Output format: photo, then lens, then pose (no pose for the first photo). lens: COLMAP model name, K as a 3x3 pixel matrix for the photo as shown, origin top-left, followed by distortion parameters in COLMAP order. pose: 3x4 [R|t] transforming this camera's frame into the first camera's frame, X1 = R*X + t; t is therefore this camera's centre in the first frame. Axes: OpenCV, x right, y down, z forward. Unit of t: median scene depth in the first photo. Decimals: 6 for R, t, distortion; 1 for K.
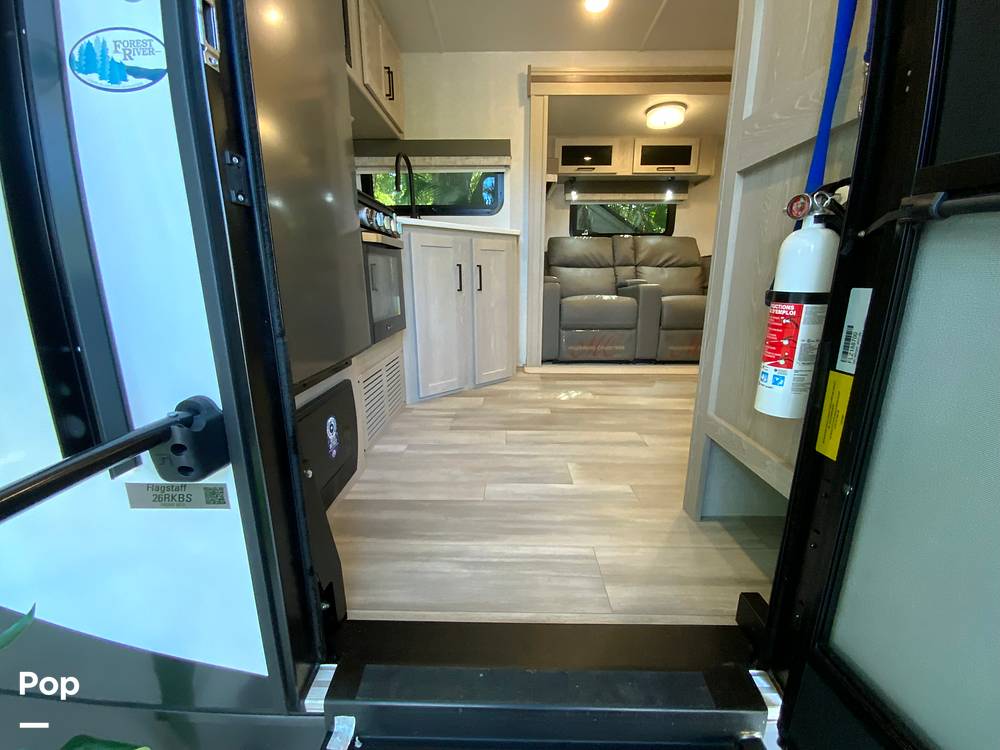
lens RADIAL K [[402.6, 0, 498.4], [0, 402.6, 378.9], [0, 0, 1]] dist [0.016006, -0.000058]
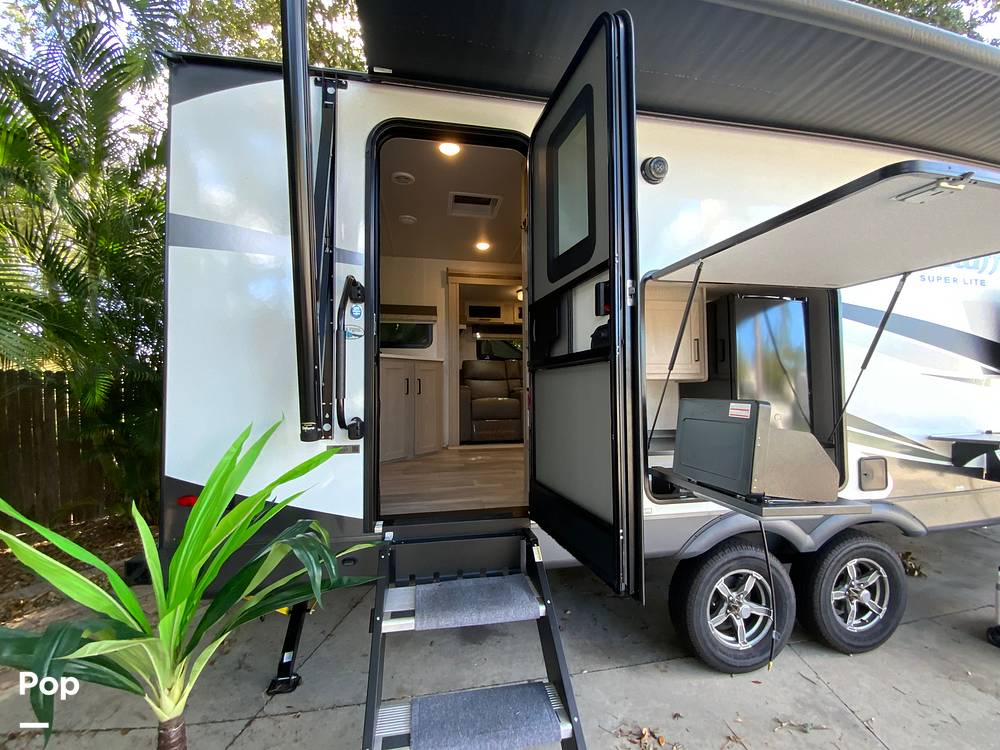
lens RADIAL K [[402.6, 0, 506.6], [0, 402.6, 376.2], [0, 0, 1]] dist [0.016006, -0.000058]
pose [[0.976627, -0.000180, 0.214939, -0.041271], [0.059250, 0.961481, -0.268410, 0.132073], [-0.206612, 0.274872, 0.939019, -0.485202]]
